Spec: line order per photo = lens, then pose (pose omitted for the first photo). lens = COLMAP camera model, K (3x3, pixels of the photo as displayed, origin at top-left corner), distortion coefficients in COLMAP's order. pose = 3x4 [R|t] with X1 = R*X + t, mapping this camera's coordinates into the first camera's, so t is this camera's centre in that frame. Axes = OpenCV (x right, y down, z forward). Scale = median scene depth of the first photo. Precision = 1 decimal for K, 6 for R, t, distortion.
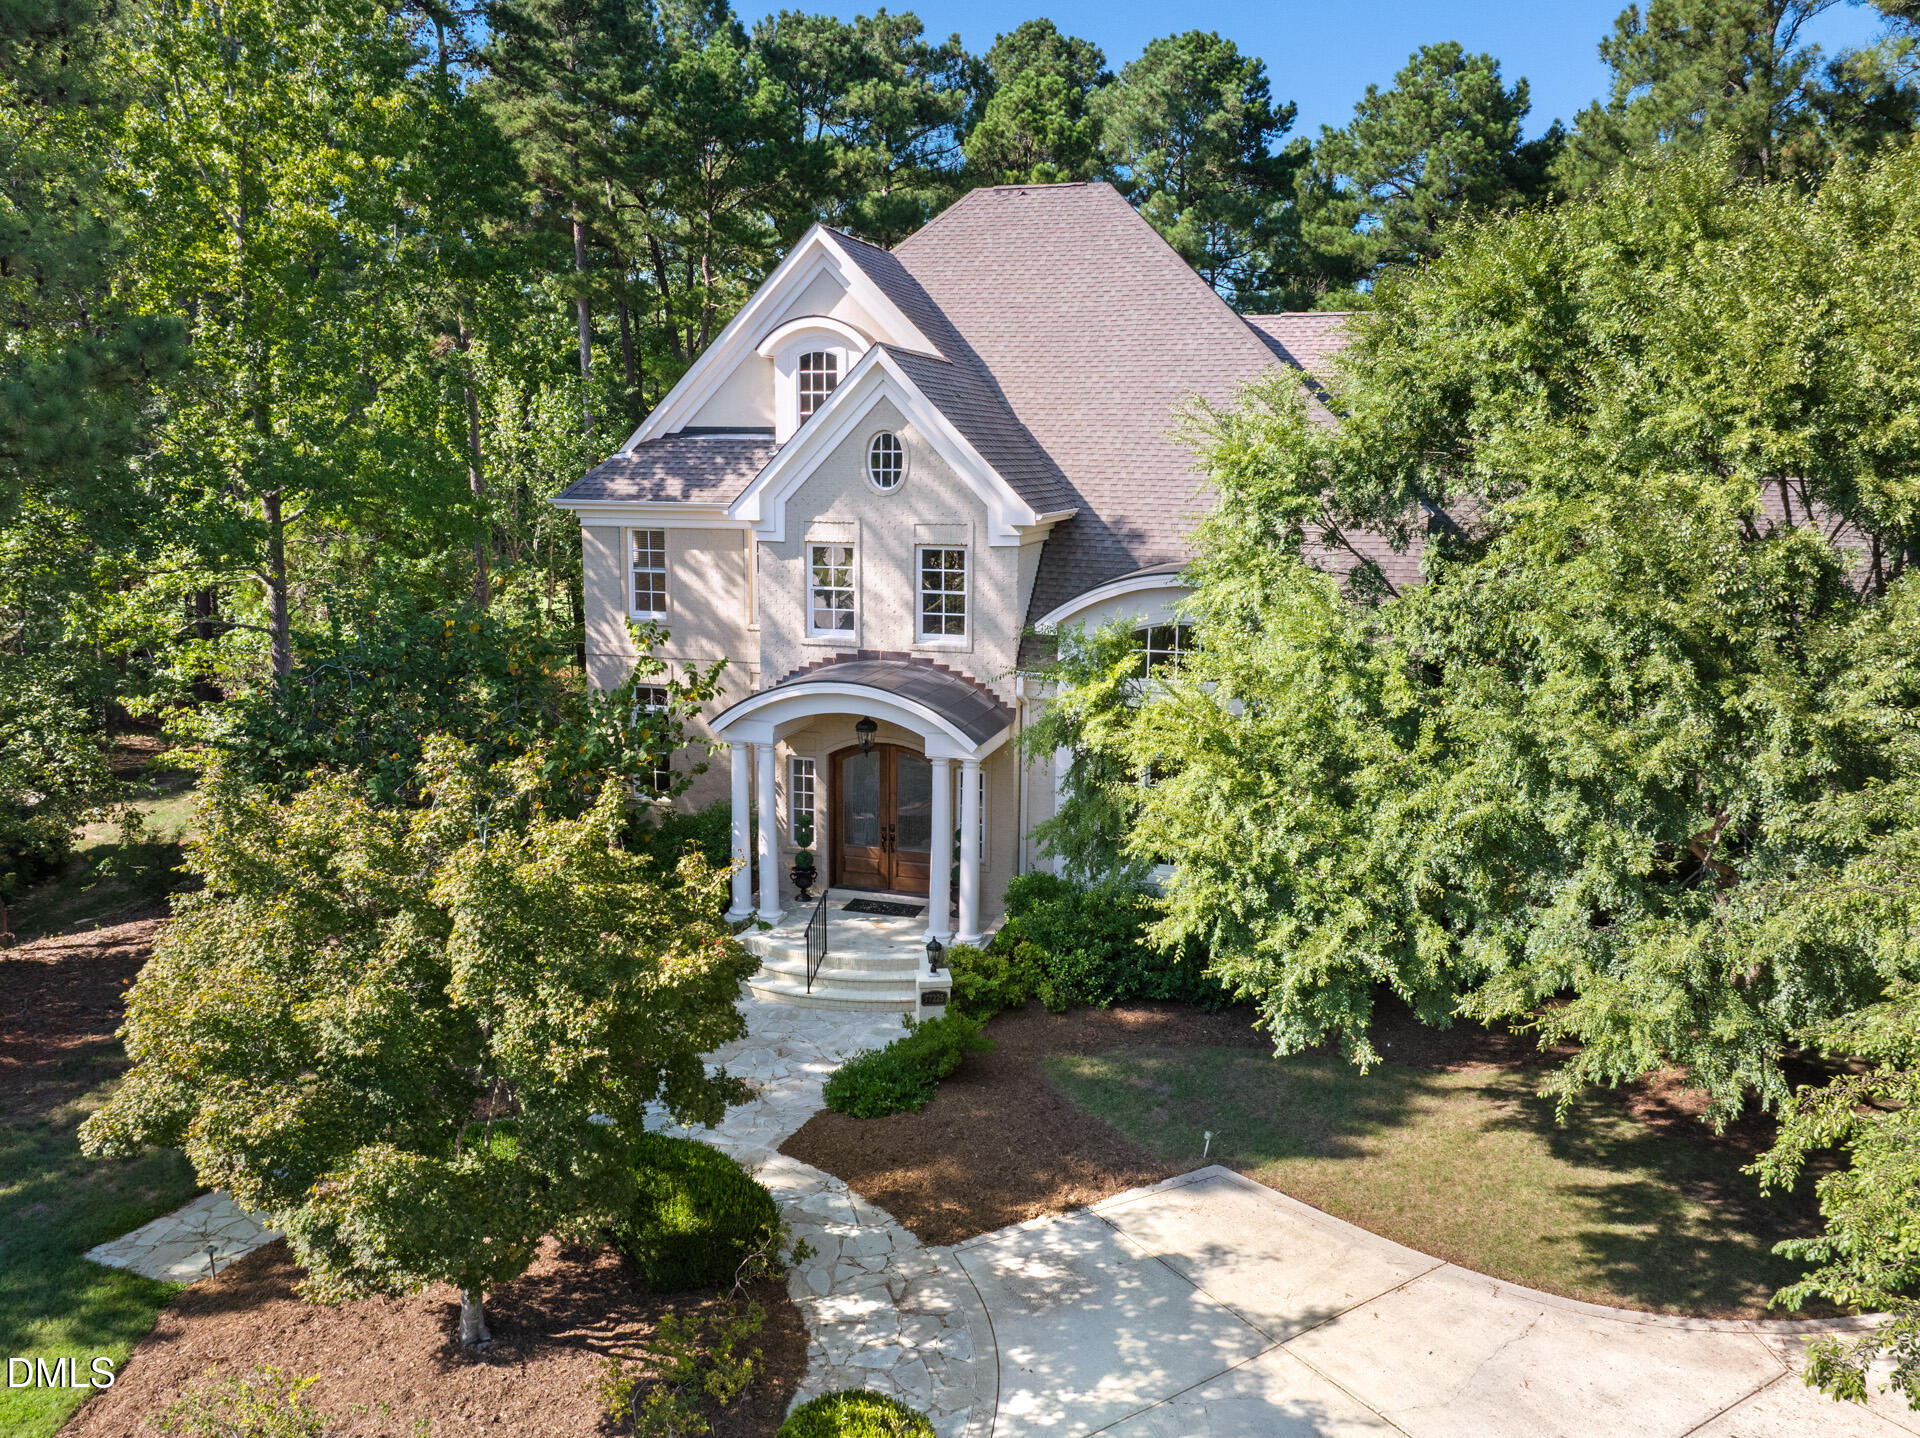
lens RADIAL K [[1302.0, 0, 957.6], [0, 1302.0, 706.2], [0, 0, 1]] dist [-0.046271, 0.000461]
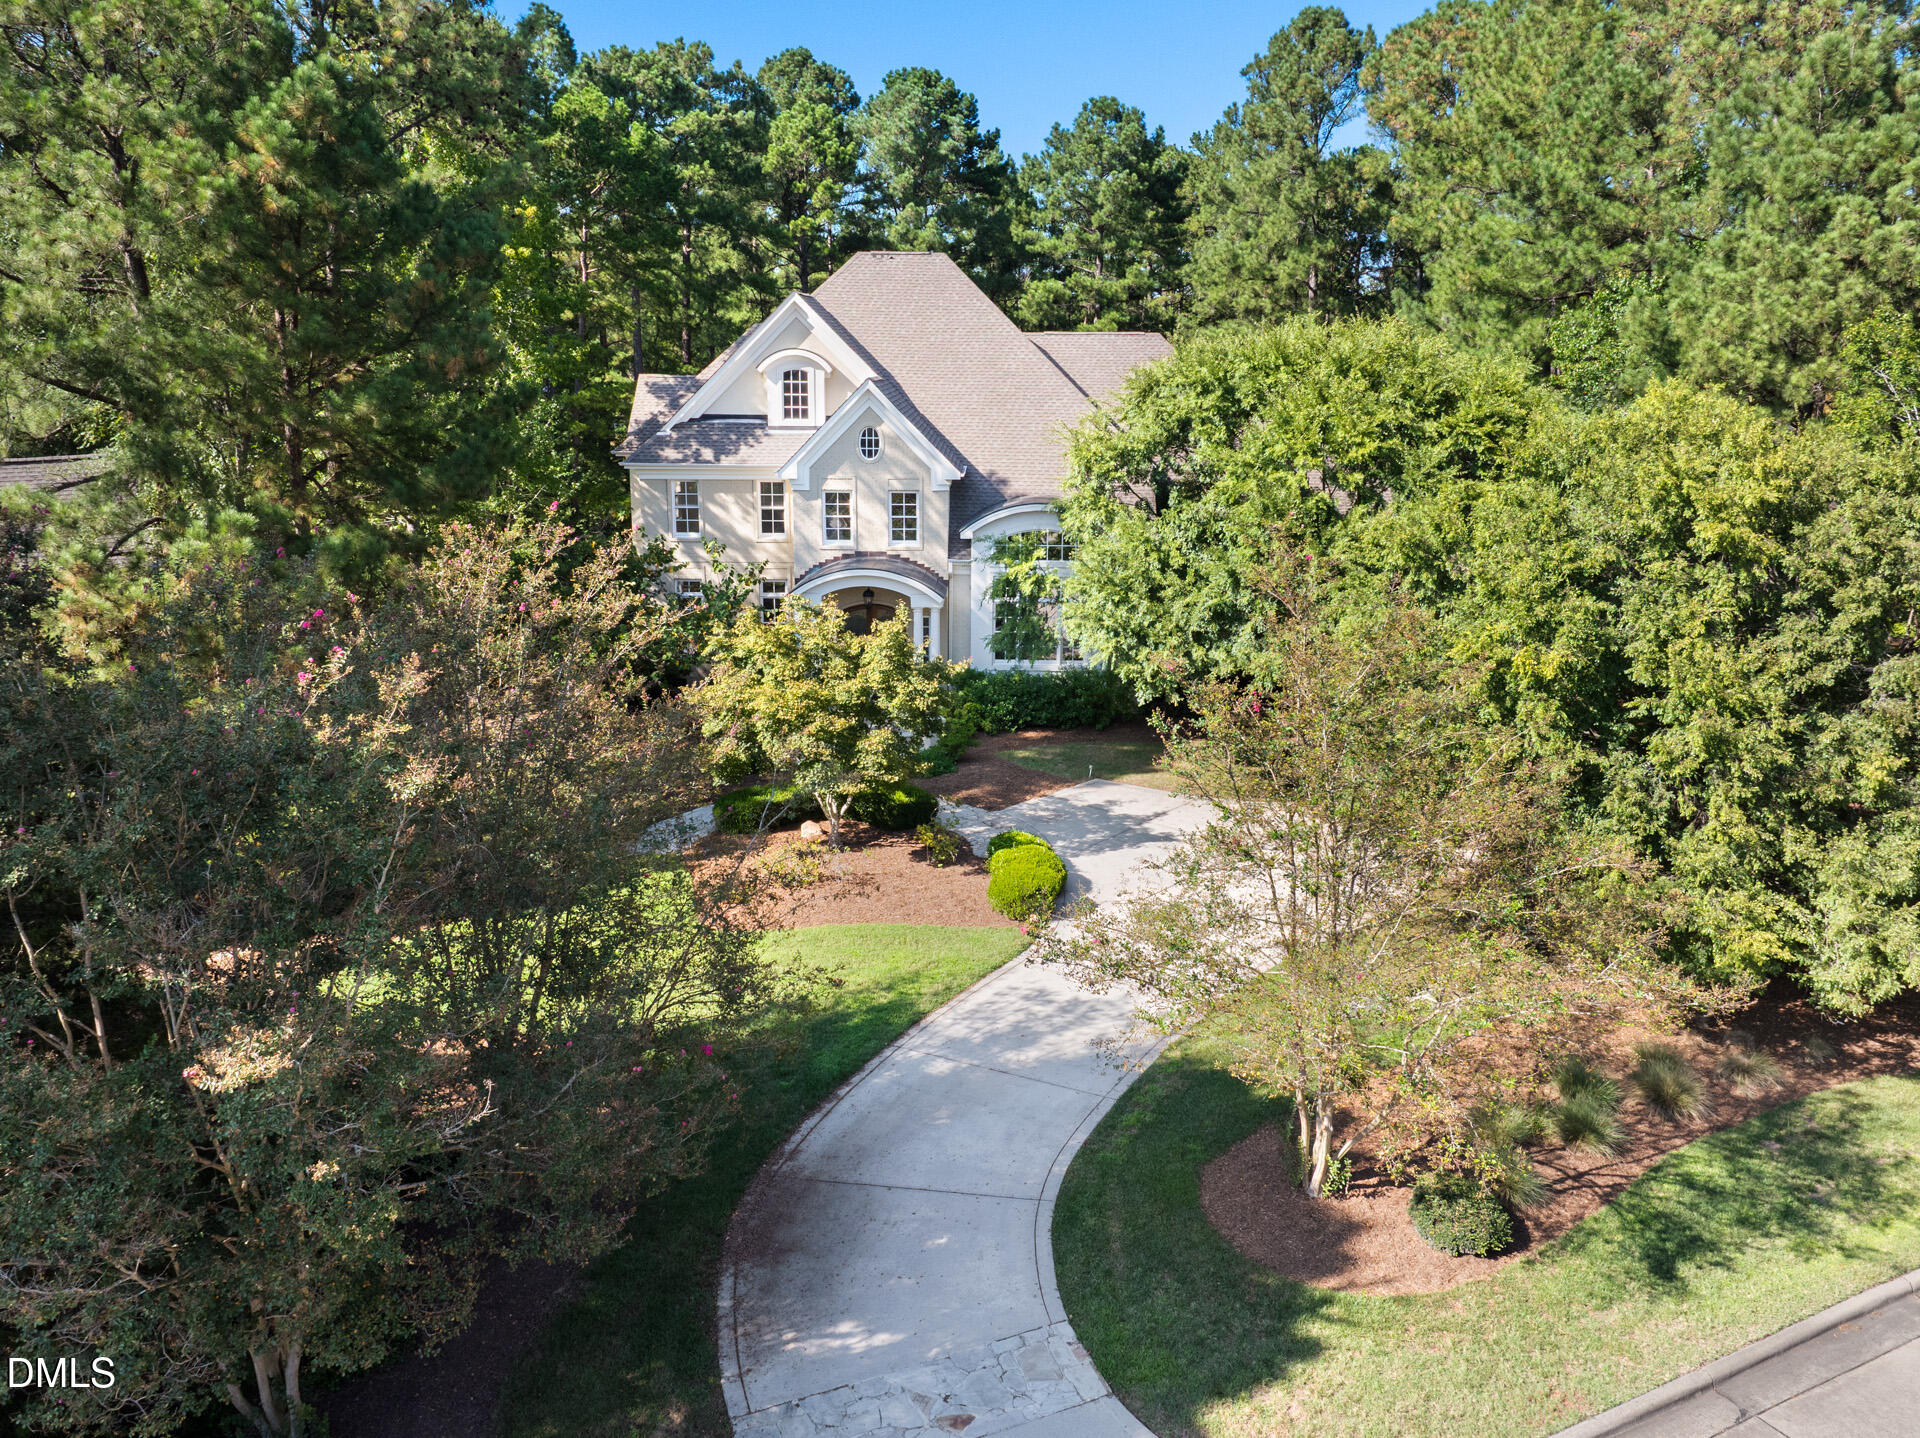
lens RADIAL K [[1302.0, 0, 957.6], [0, 1302.0, 706.2], [0, 0, 1]] dist [-0.046271, 0.000461]
pose [[0.959787, -0.071241, 0.271540, -0.439627], [0.049692, 0.995104, 0.085435, 0.022211], [-0.276297, -0.068507, 0.958628, -0.744460]]
